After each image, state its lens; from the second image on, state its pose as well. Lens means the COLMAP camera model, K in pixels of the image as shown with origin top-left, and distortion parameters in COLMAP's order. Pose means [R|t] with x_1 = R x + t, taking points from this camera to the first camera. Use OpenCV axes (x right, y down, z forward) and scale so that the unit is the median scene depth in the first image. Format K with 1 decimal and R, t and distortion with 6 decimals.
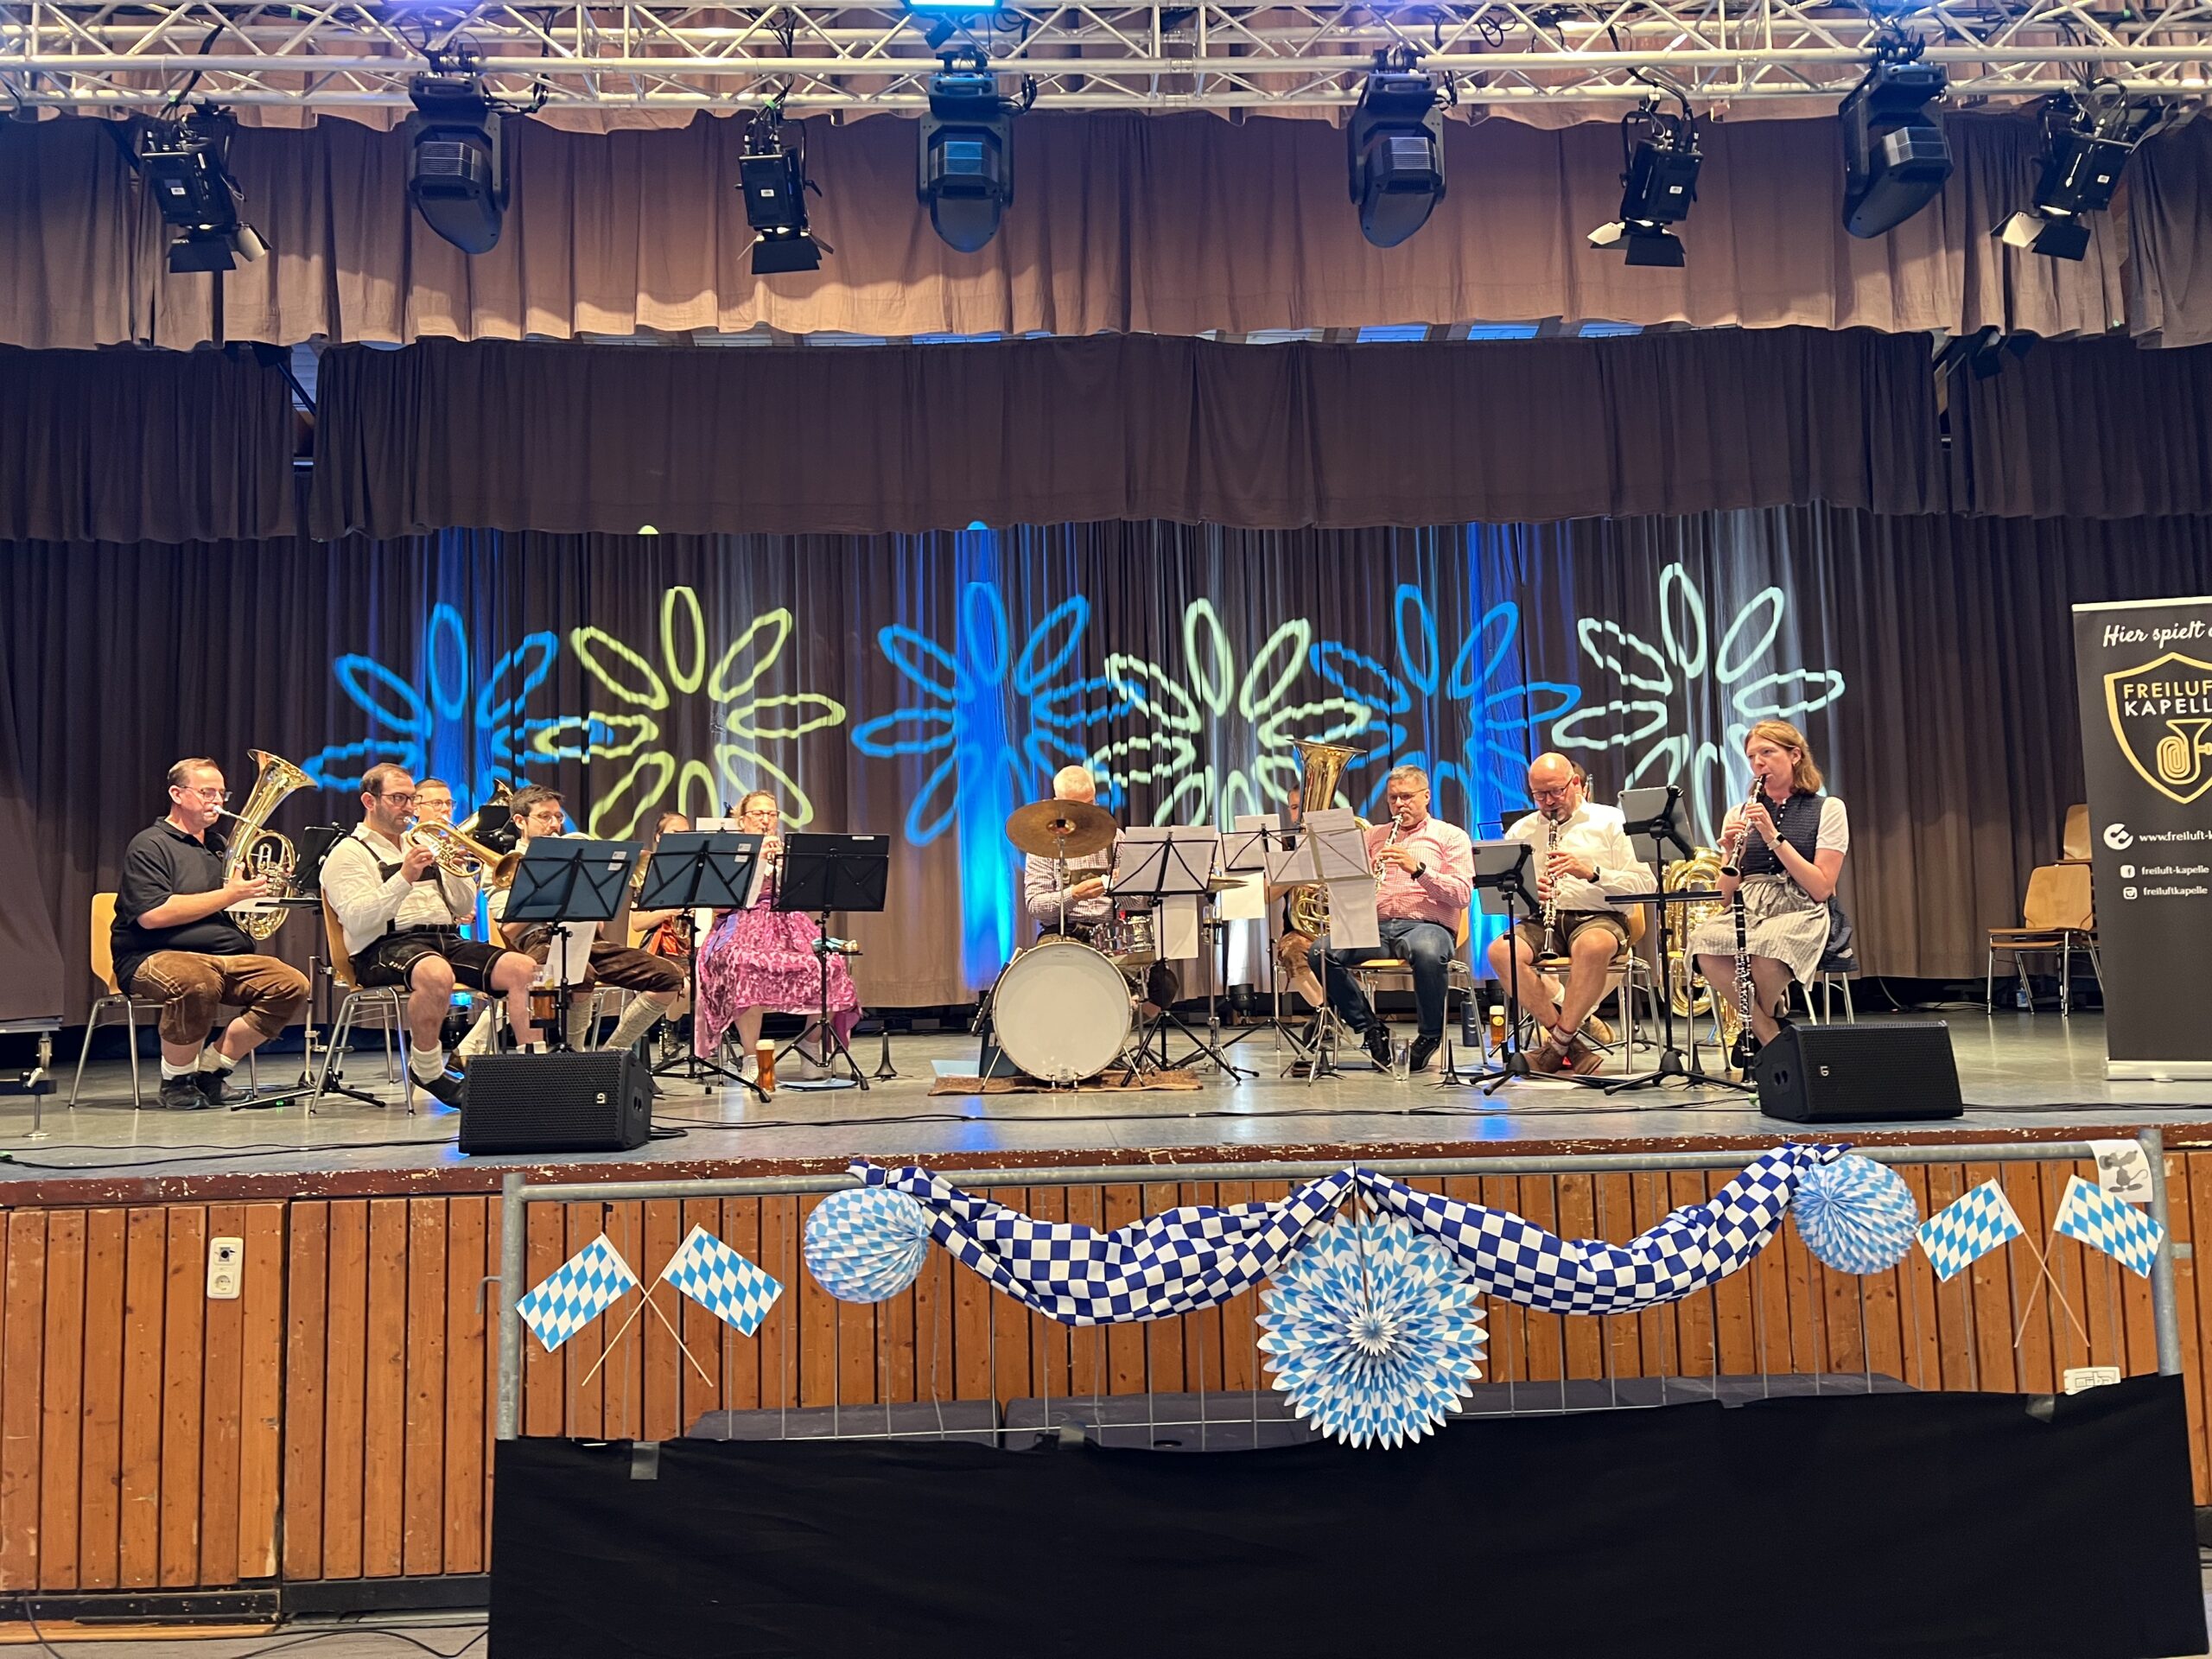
lens RADIAL K [[1704.3, 0, 1170.8], [0, 1704.3, 844.9], [0, 0, 1]] dist [0.001737, 0.083448]
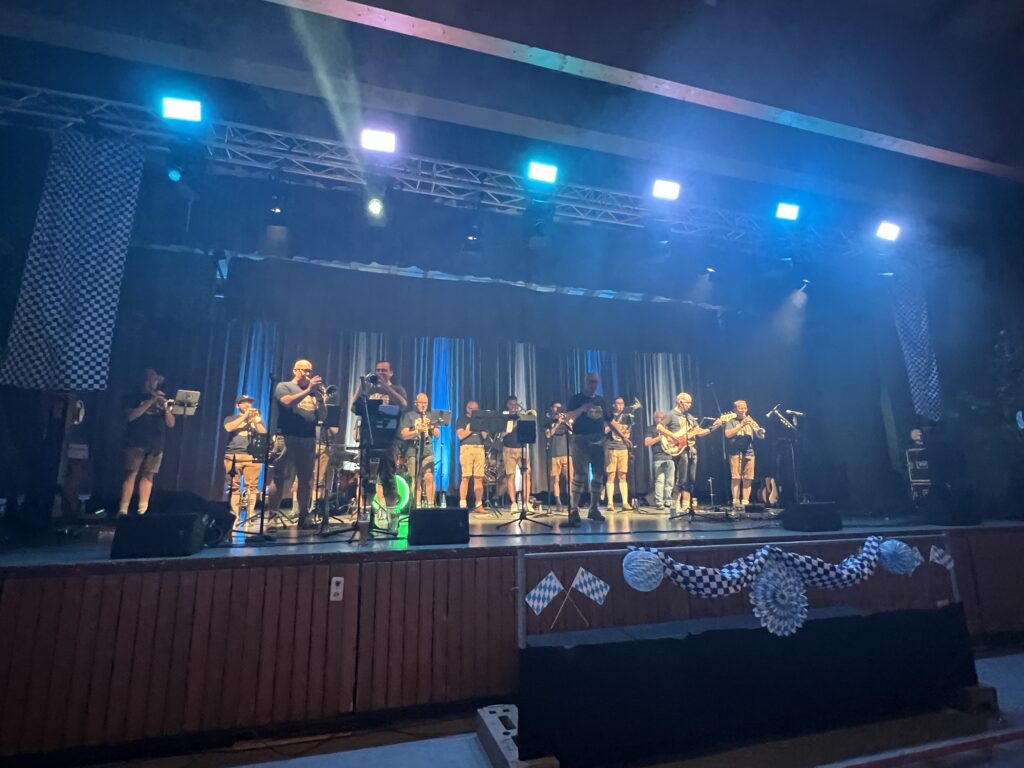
lens RADIAL K [[506.8, 0, 512.0], [0, 506.8, 384.0], [0, 0, 1]] dist [0.026743, 0.000625]
pose [[0.954598, 0.077607, 0.287610, -0.670593], [-0.041066, 0.990534, -0.130978, 0.028189], [-0.295052, 0.113221, 0.948749, 0.163879]]
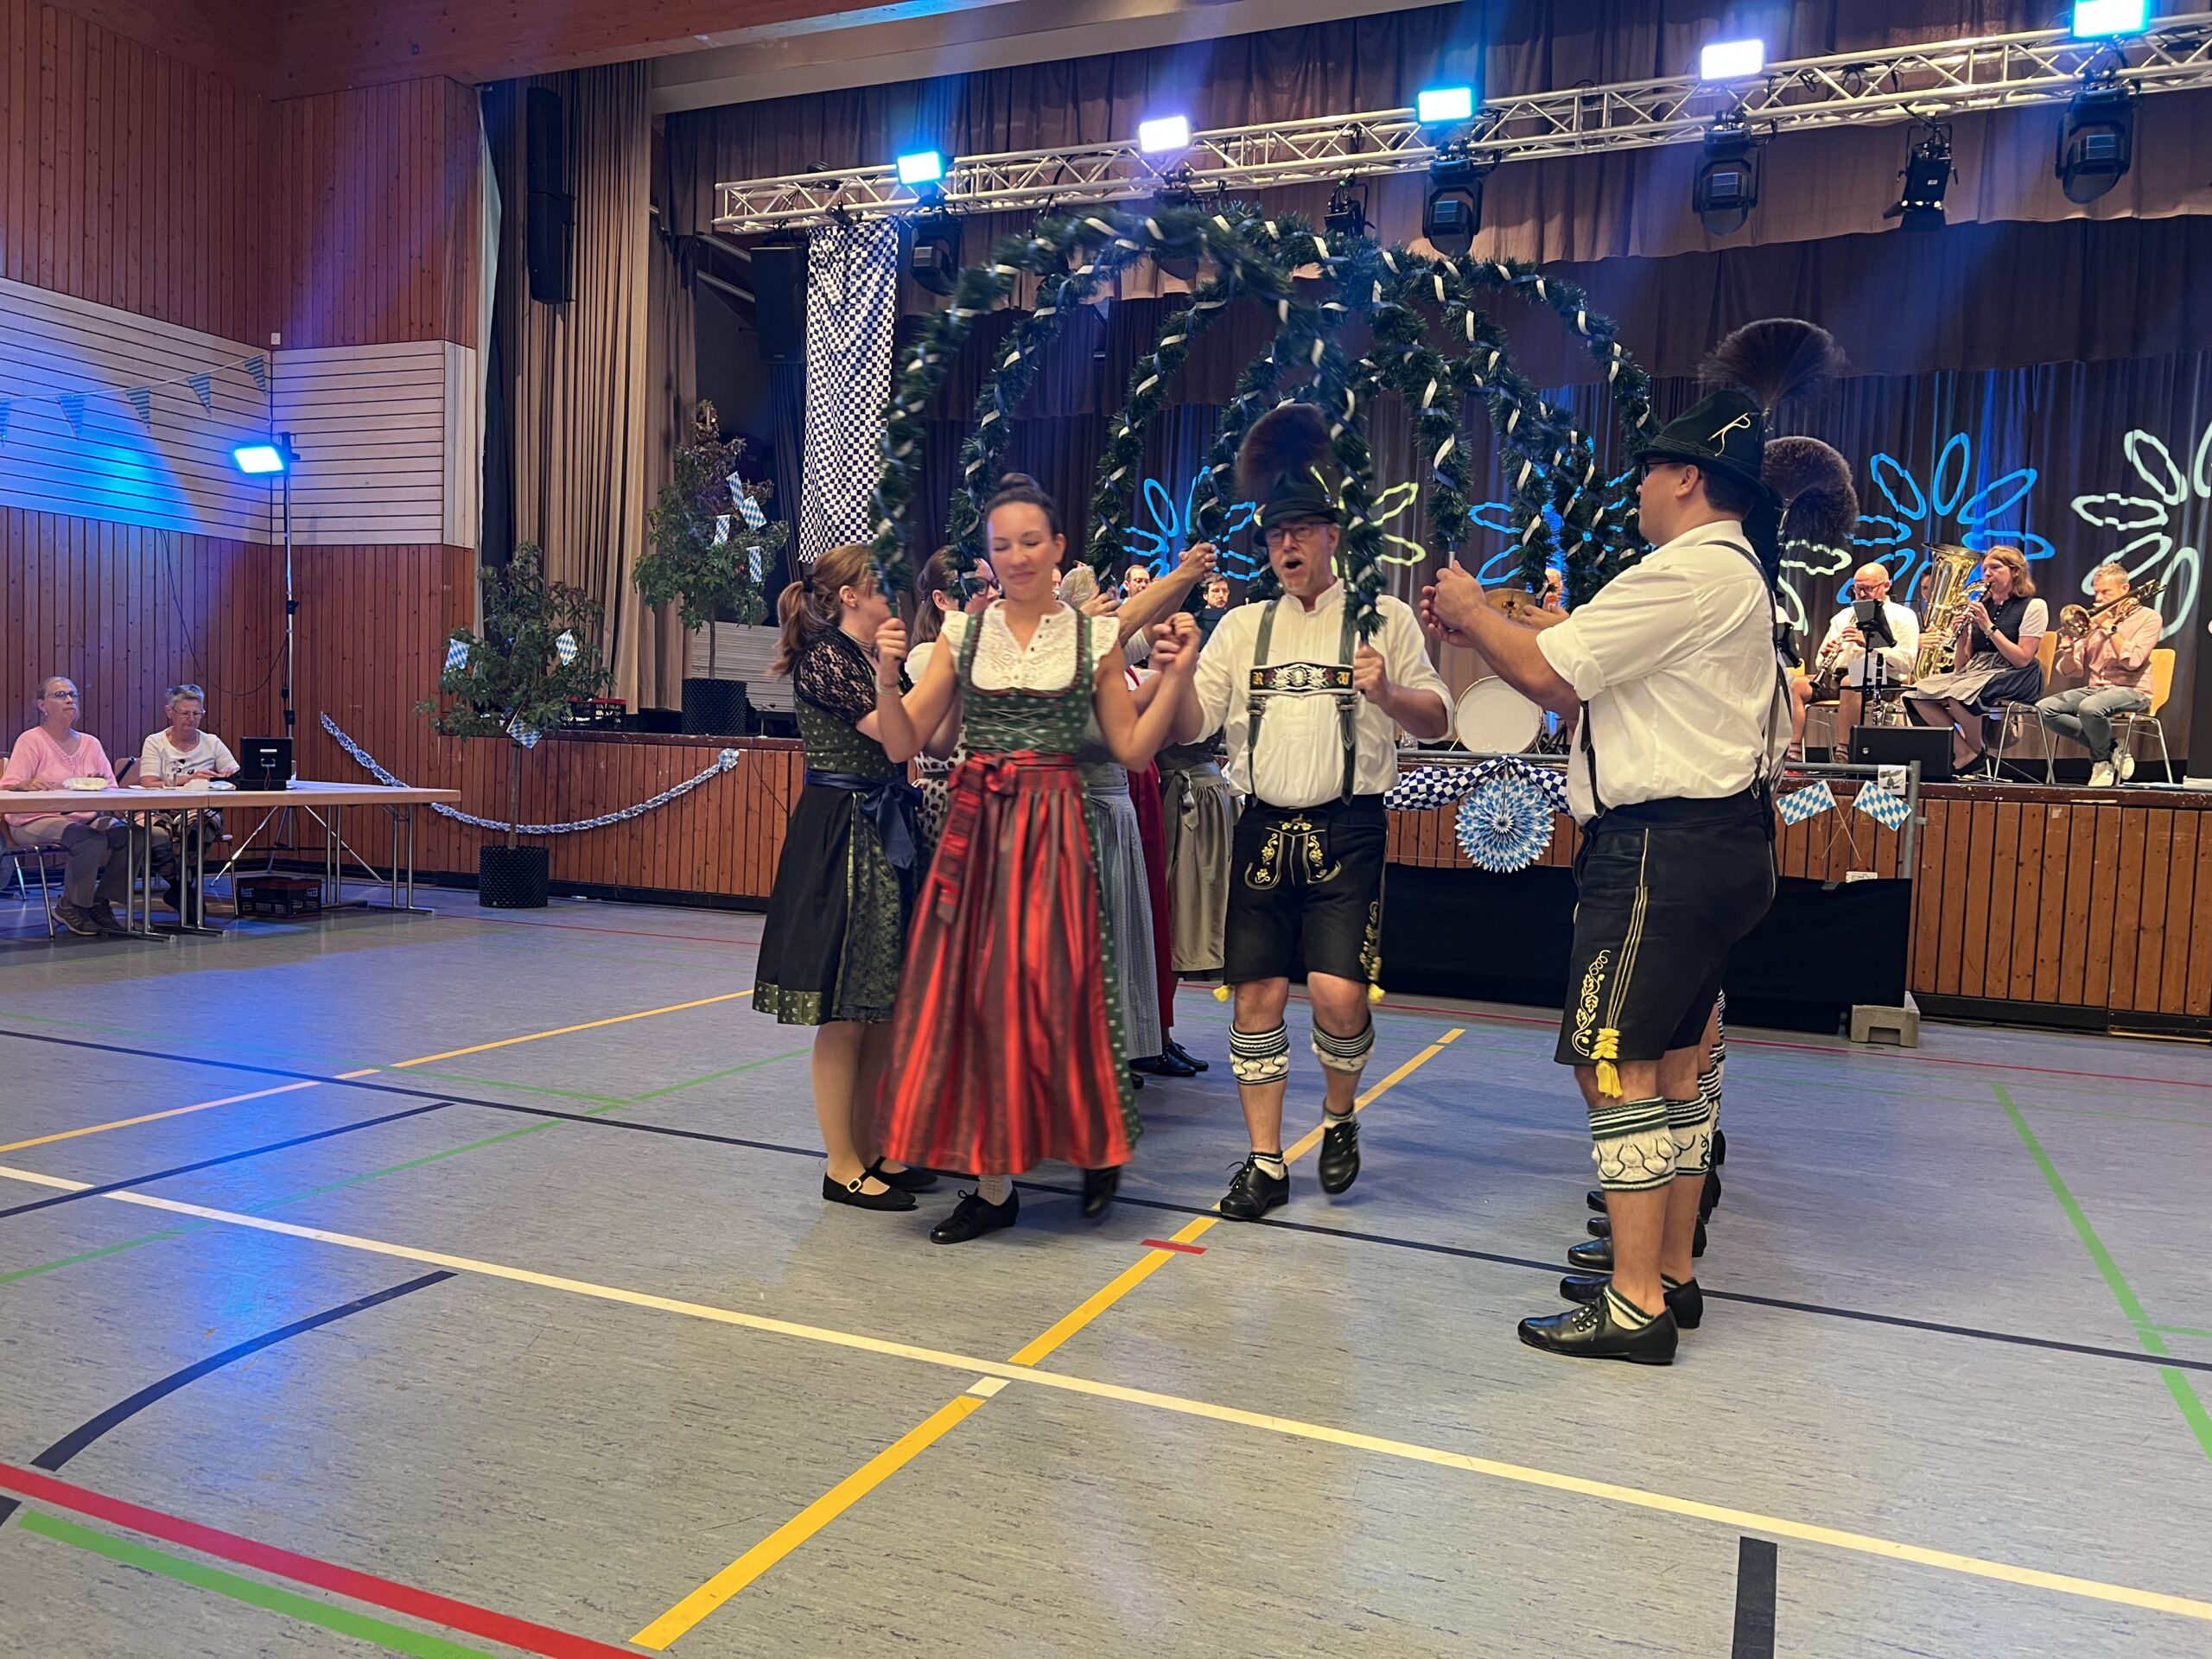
lens RADIAL K [[1669.0, 0, 1106.0], [0, 1669.0, 829.5], [0, 0, 1]] dist [-0.146239, -0.002143]
pose [[0.893537, 0.060362, -0.444913, 0.597331], [-0.010730, 0.993510, 0.113241, 0.045637], [0.448861, -0.096411, 0.888385, -1.144013]]
